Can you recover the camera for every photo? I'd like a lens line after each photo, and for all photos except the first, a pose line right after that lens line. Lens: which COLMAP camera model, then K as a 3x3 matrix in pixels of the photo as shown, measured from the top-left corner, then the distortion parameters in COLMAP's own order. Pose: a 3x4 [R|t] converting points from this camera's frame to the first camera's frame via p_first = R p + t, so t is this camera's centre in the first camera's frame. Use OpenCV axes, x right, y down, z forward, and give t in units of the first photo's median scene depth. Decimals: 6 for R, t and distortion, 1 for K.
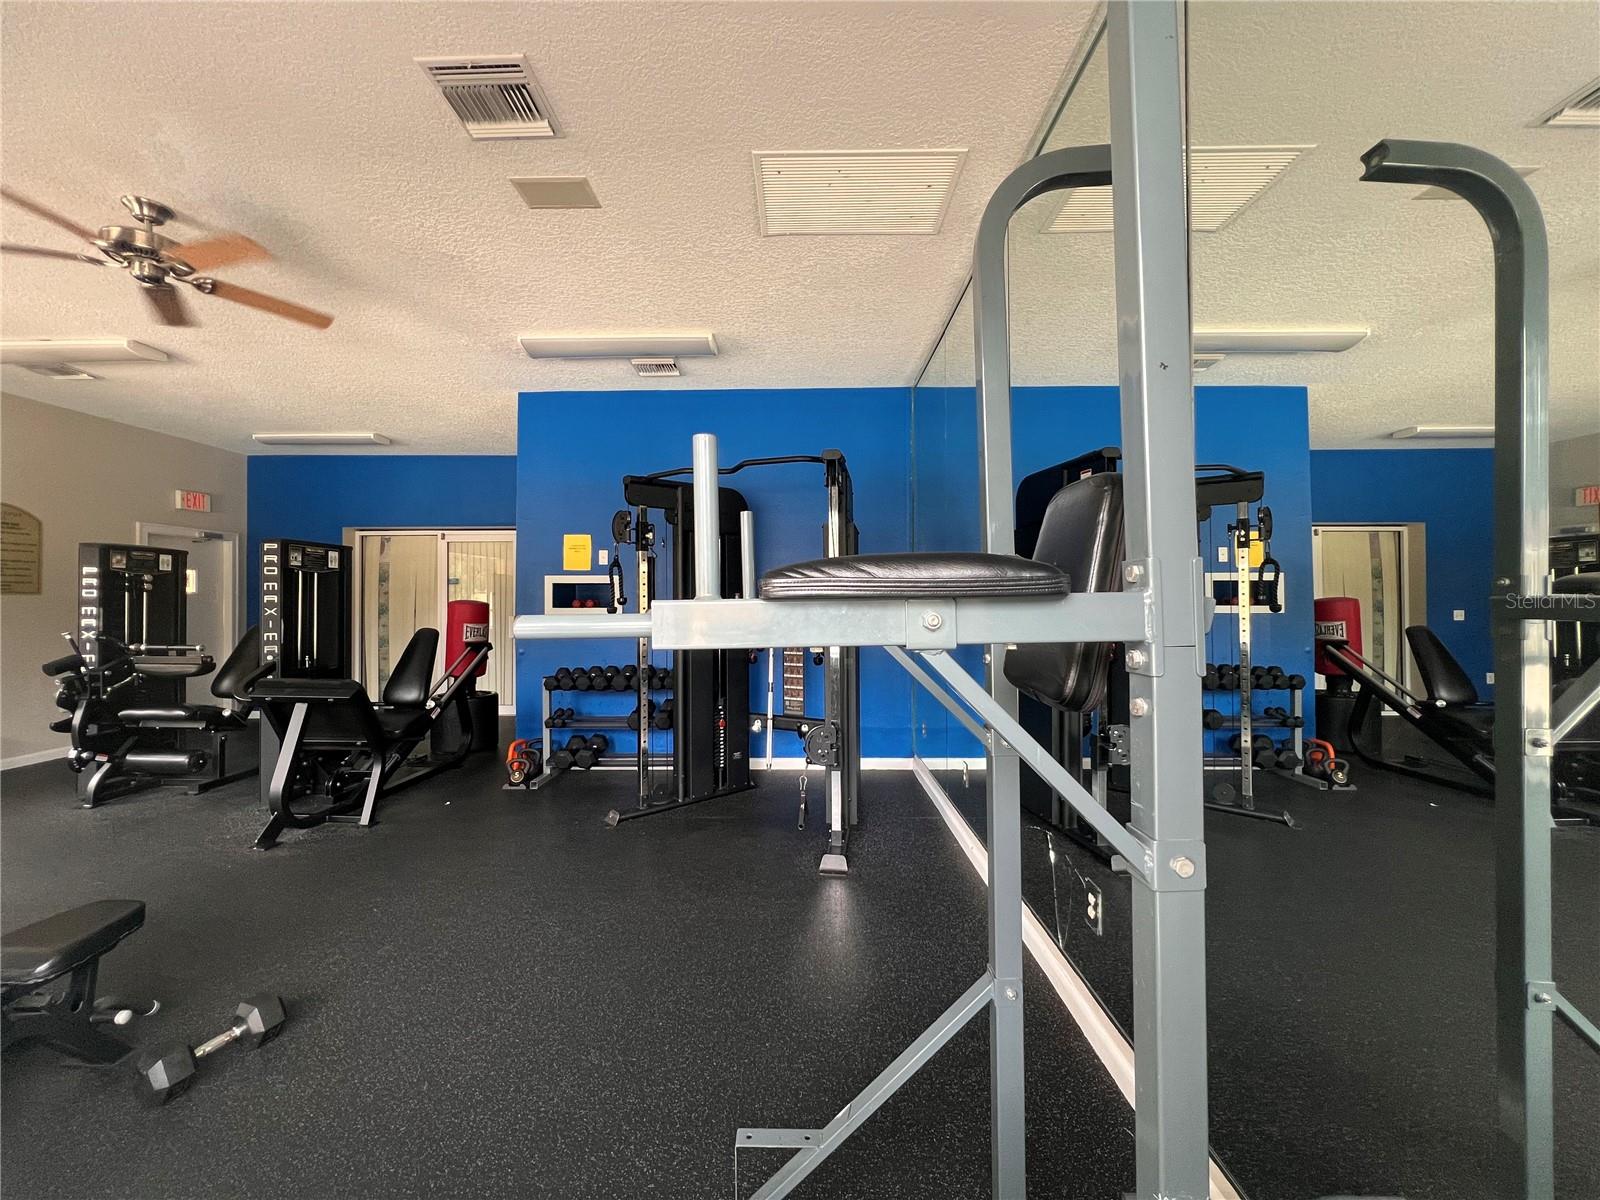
lens RADIAL K [[637.1, 0, 800.0], [0, 637.1, 600.0], [0, 0, 1]] dist [-0.002365, -0.000531]
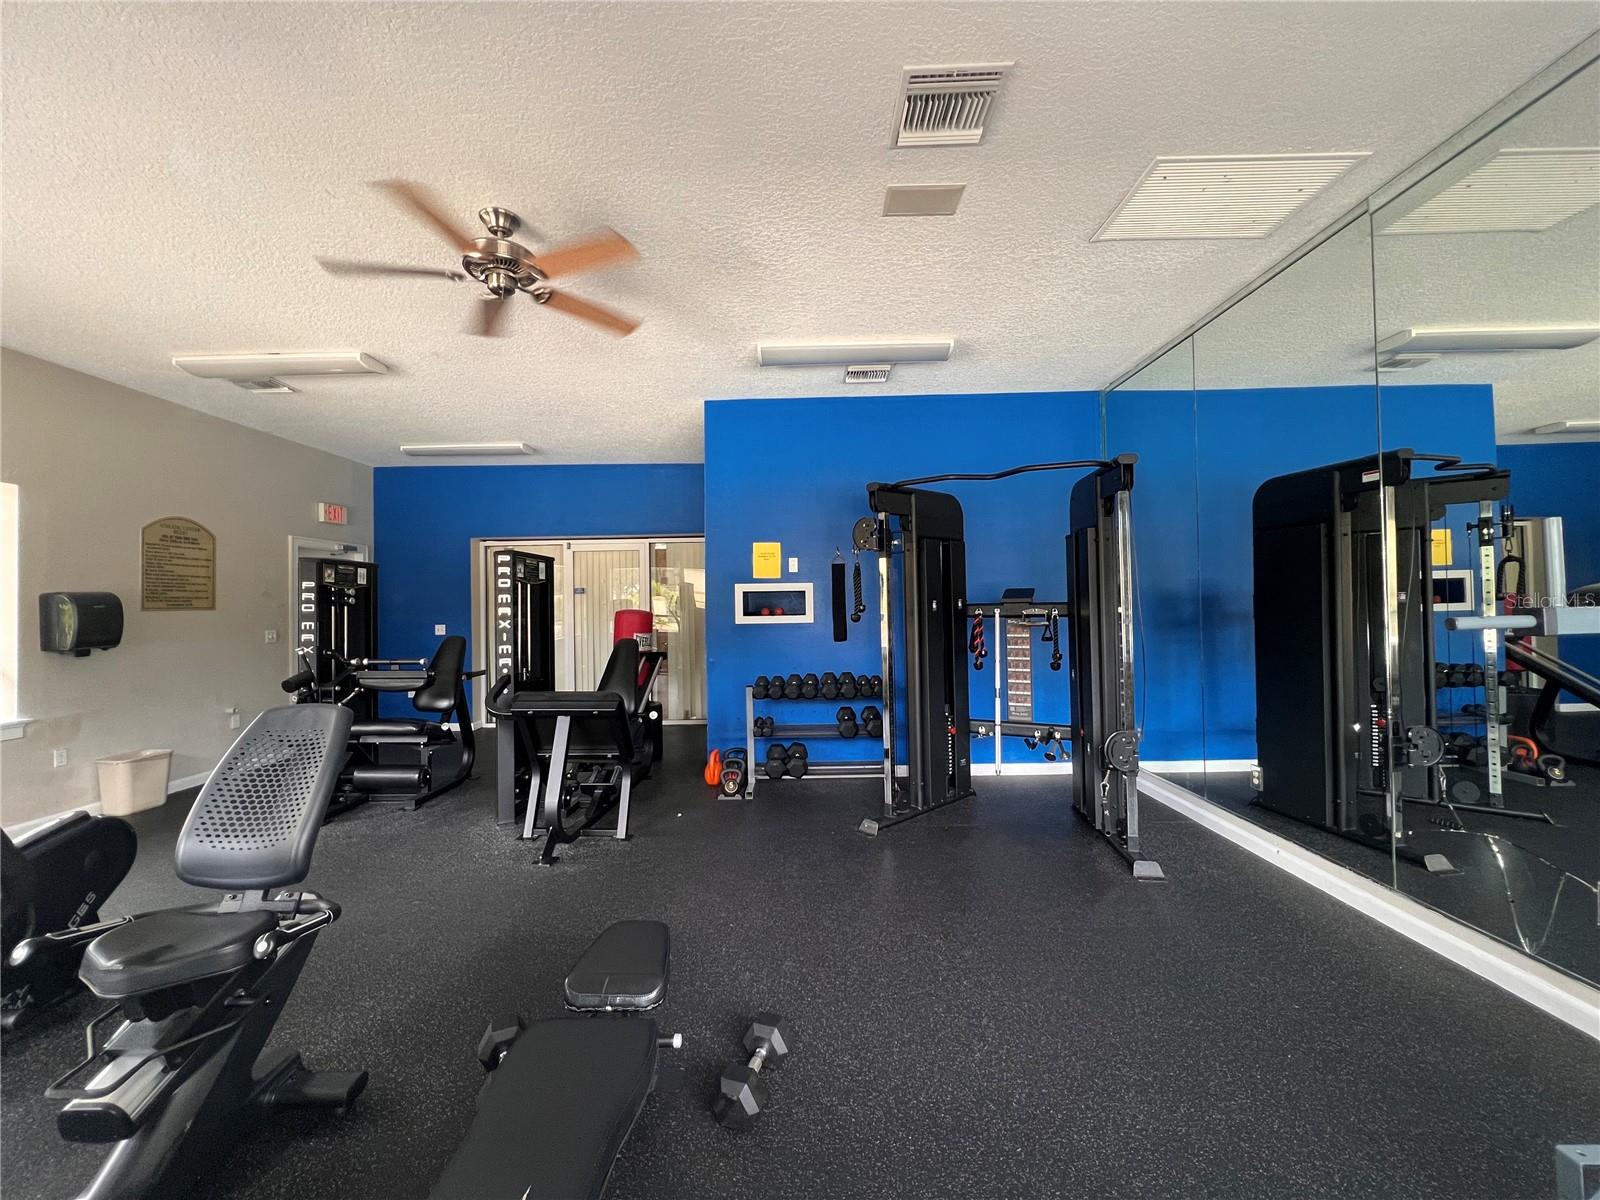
lens RADIAL K [[637.1, 0, 800.0], [0, 637.1, 600.0], [0, 0, 1]] dist [-0.002365, -0.000531]
pose [[0.999881, -0.014399, 0.005591, -0.357580], [0.014437, 0.999873, -0.006781, -0.005662], [-0.005493, 0.006861, 0.999961, 0.005087]]
